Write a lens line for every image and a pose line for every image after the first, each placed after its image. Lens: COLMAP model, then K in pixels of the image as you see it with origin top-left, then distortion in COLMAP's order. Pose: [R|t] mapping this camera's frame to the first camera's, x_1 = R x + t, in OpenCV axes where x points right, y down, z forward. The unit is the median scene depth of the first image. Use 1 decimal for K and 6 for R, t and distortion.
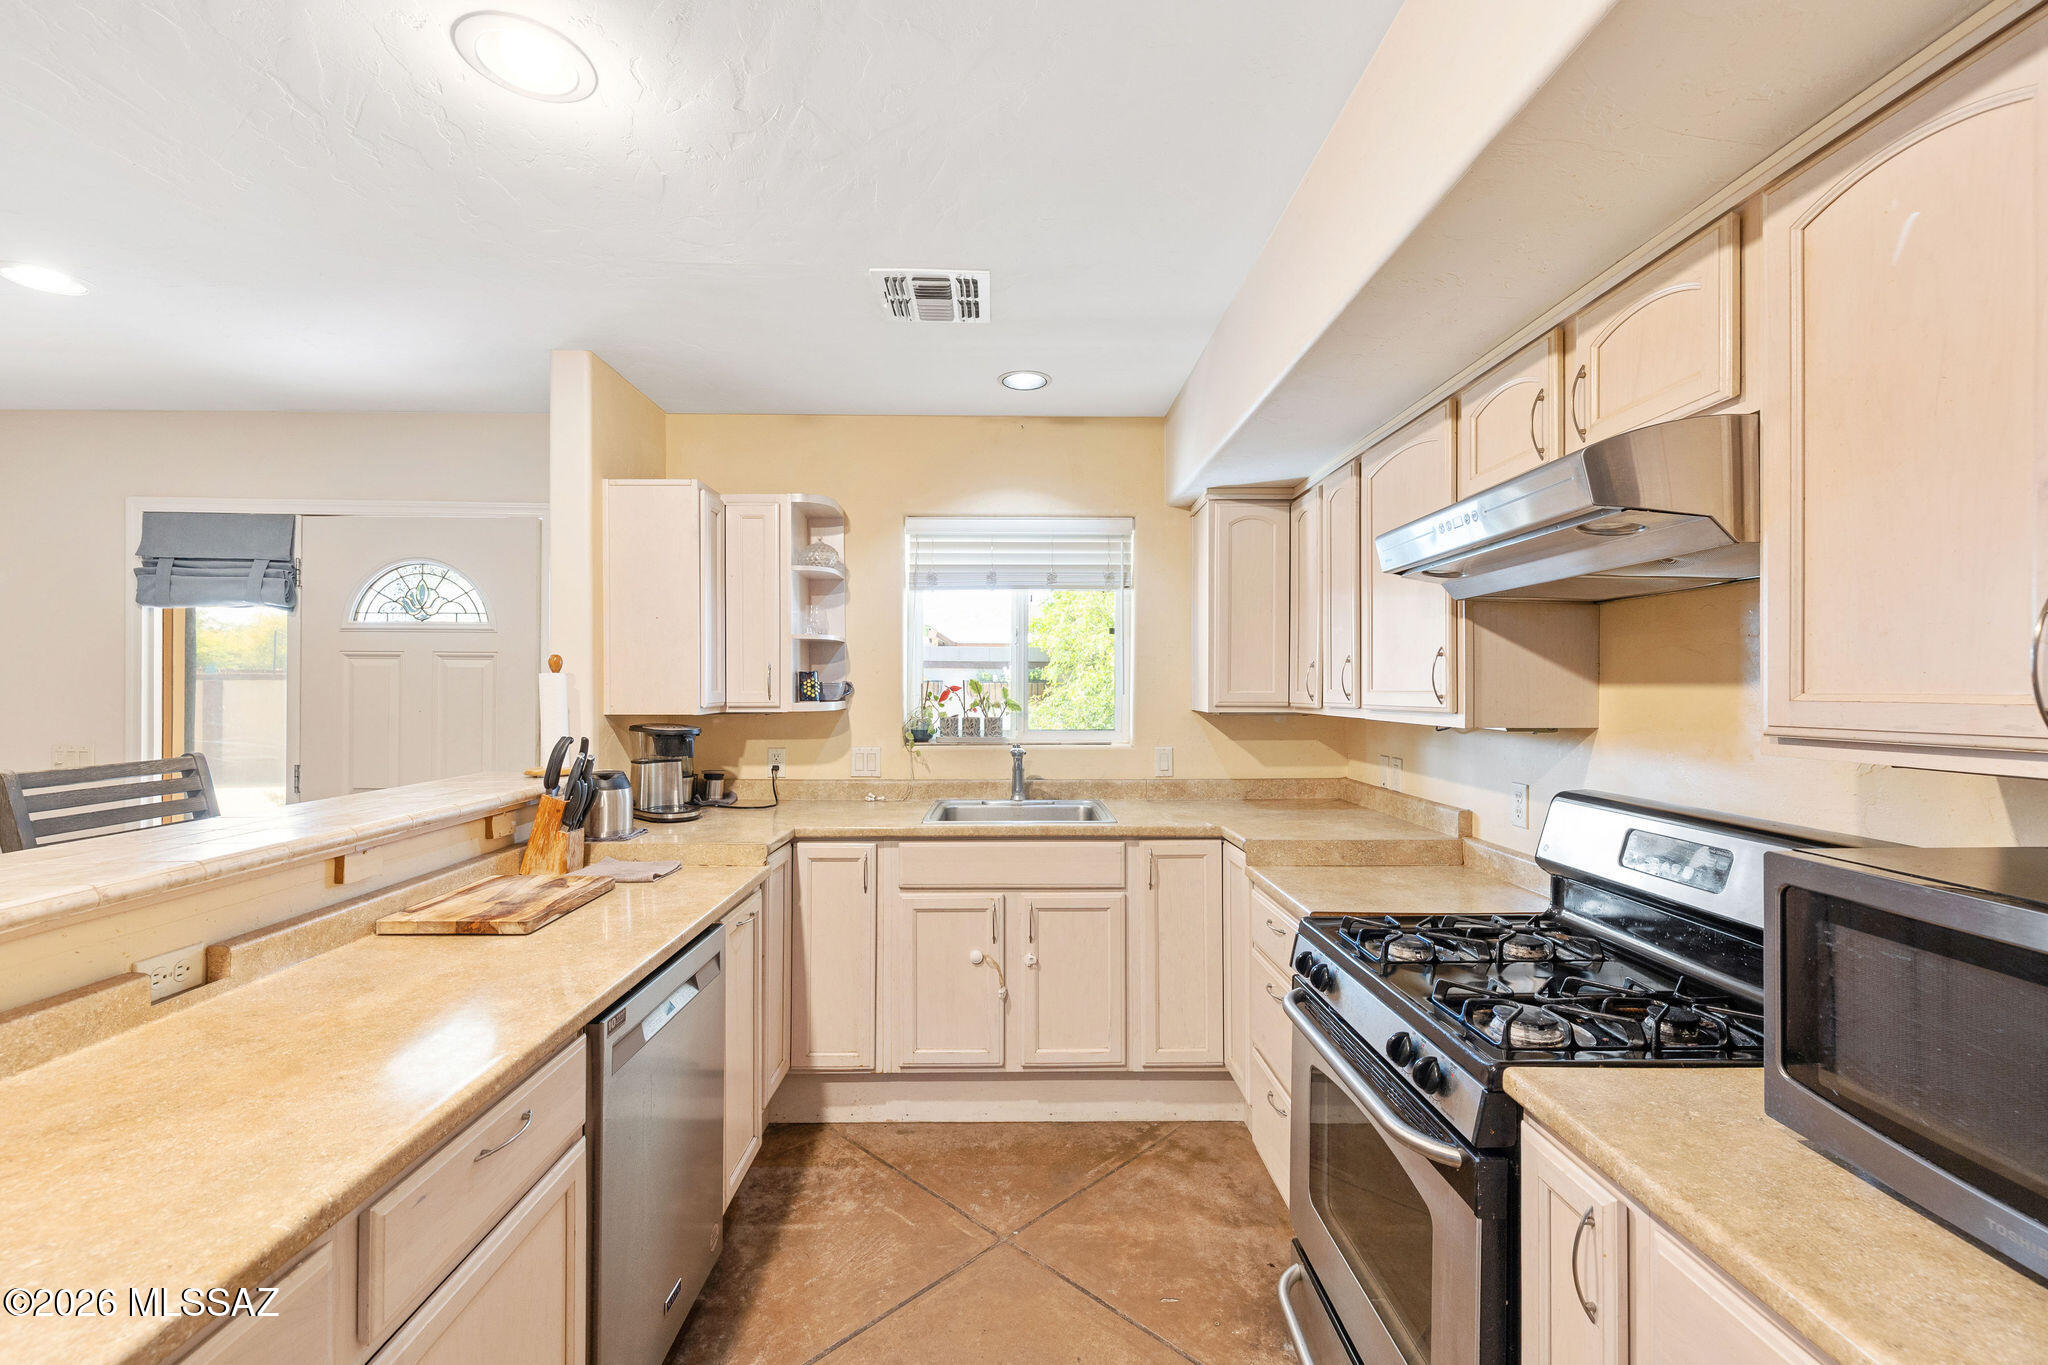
lens RADIAL K [[874.2, 0, 1021.1], [0, 874.2, 688.1], [0, 0, 1]] dist [0.000919, 0.000343]
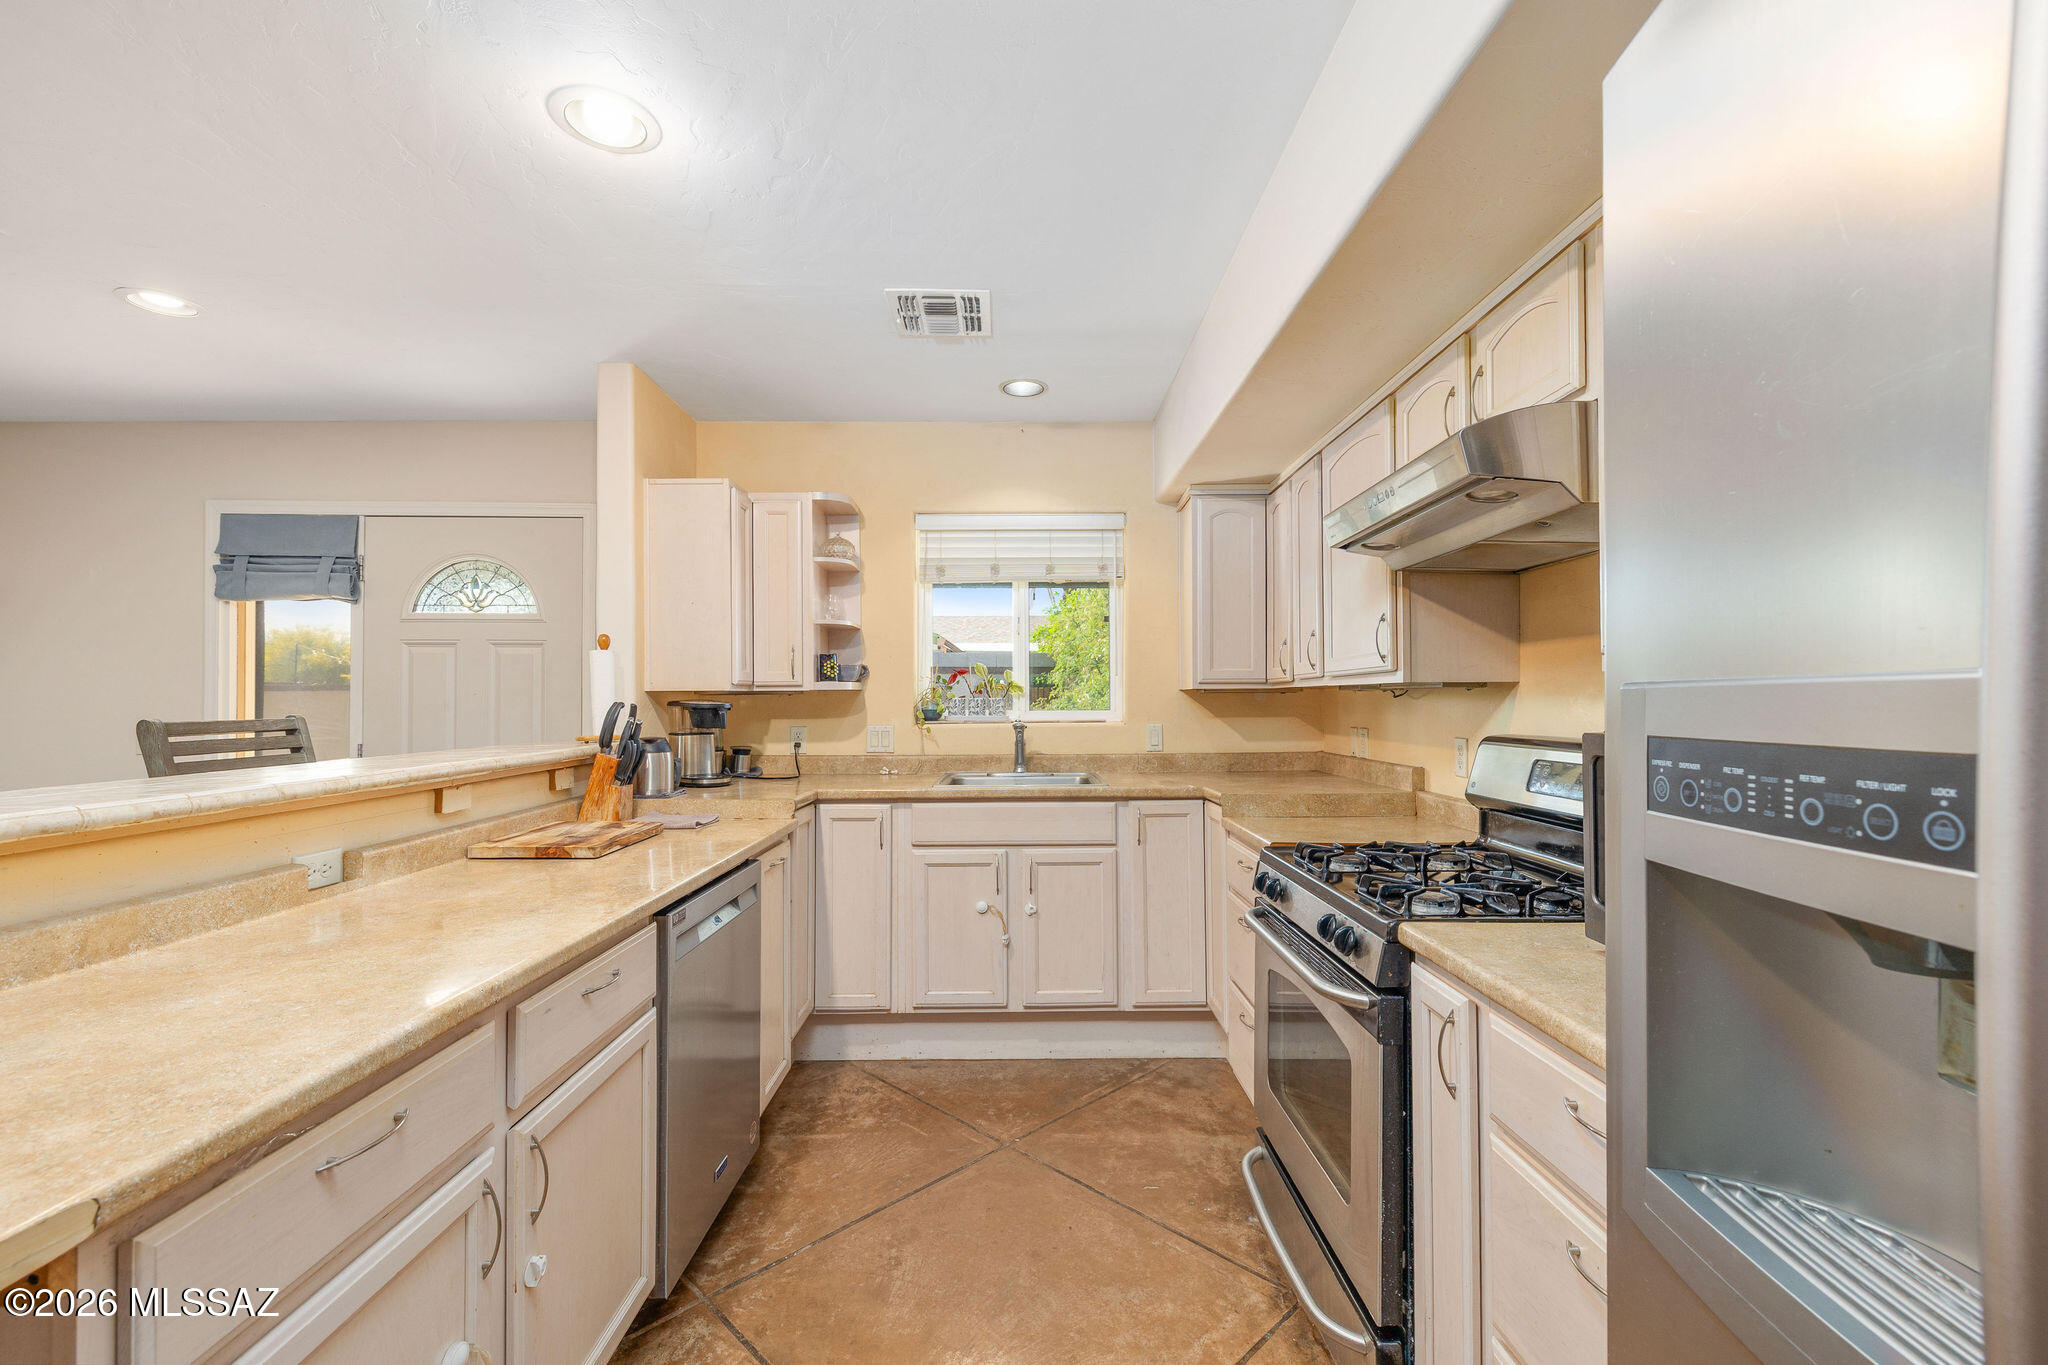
lens RADIAL K [[874.2, 0, 1025.7], [0, 874.2, 693.9], [0, 0, 1]] dist [0.000919, 0.000343]
pose [[0.999977, -0.005261, -0.004349, 0.010667], [0.005217, 0.999934, -0.010190, 0.050103], [0.004403, 0.010167, 0.999939, -0.110303]]
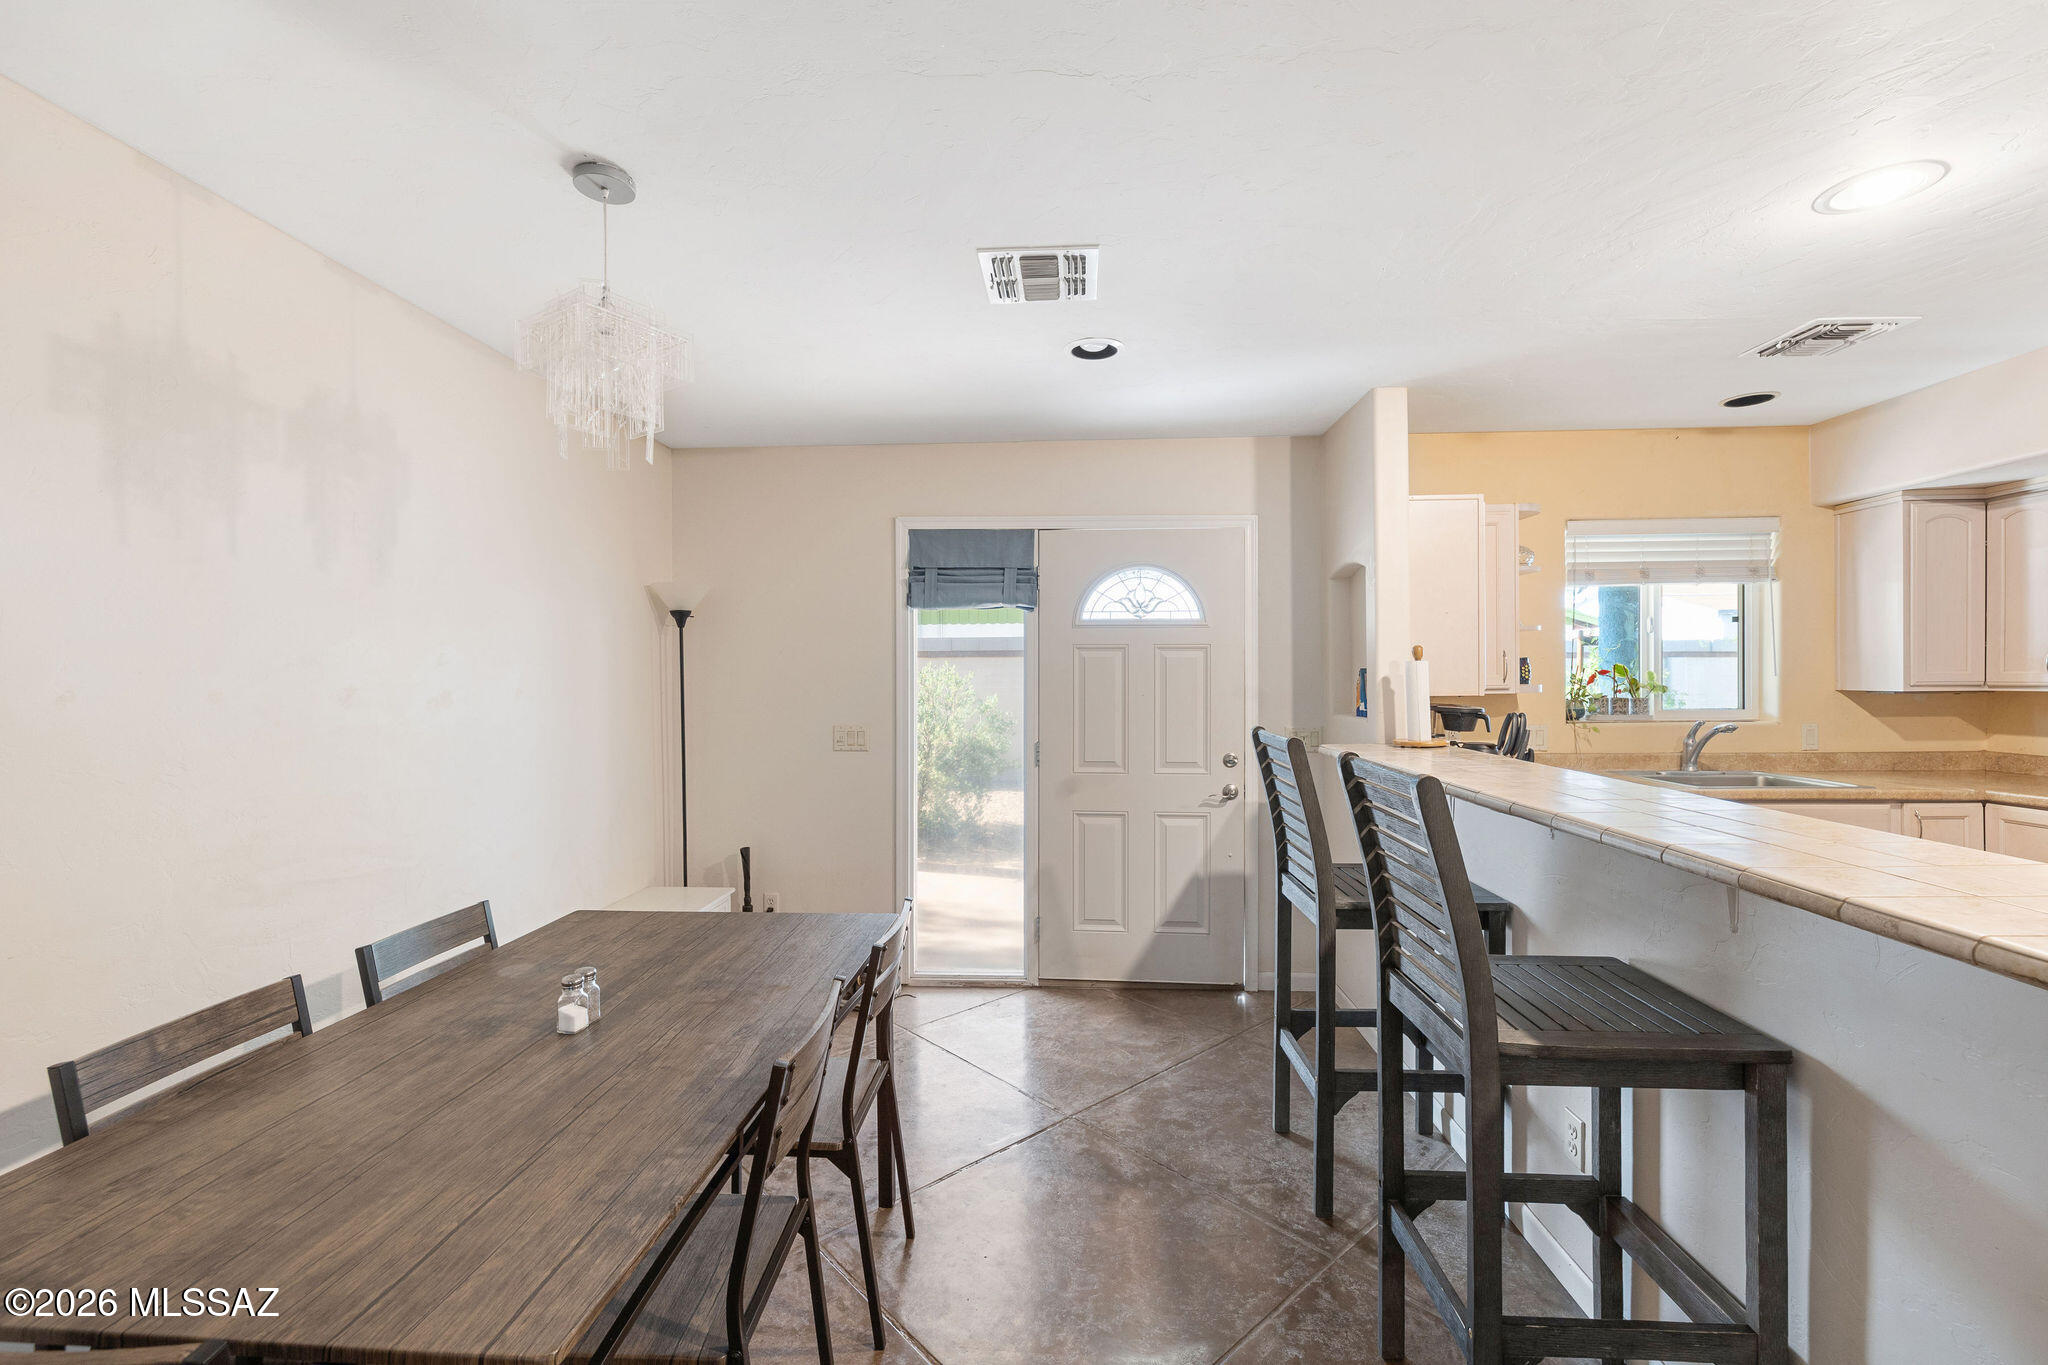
lens RADIAL K [[874.2, 0, 1025.2], [0, 874.2, 678.8], [0, 0, 1]] dist [0.000919, 0.000343]
pose [[0.998078, -0.008285, -0.061406, -0.949922], [0.008410, 0.999963, 0.001768, 0.000570], [0.061390, -0.002281, 0.998111, -0.209409]]
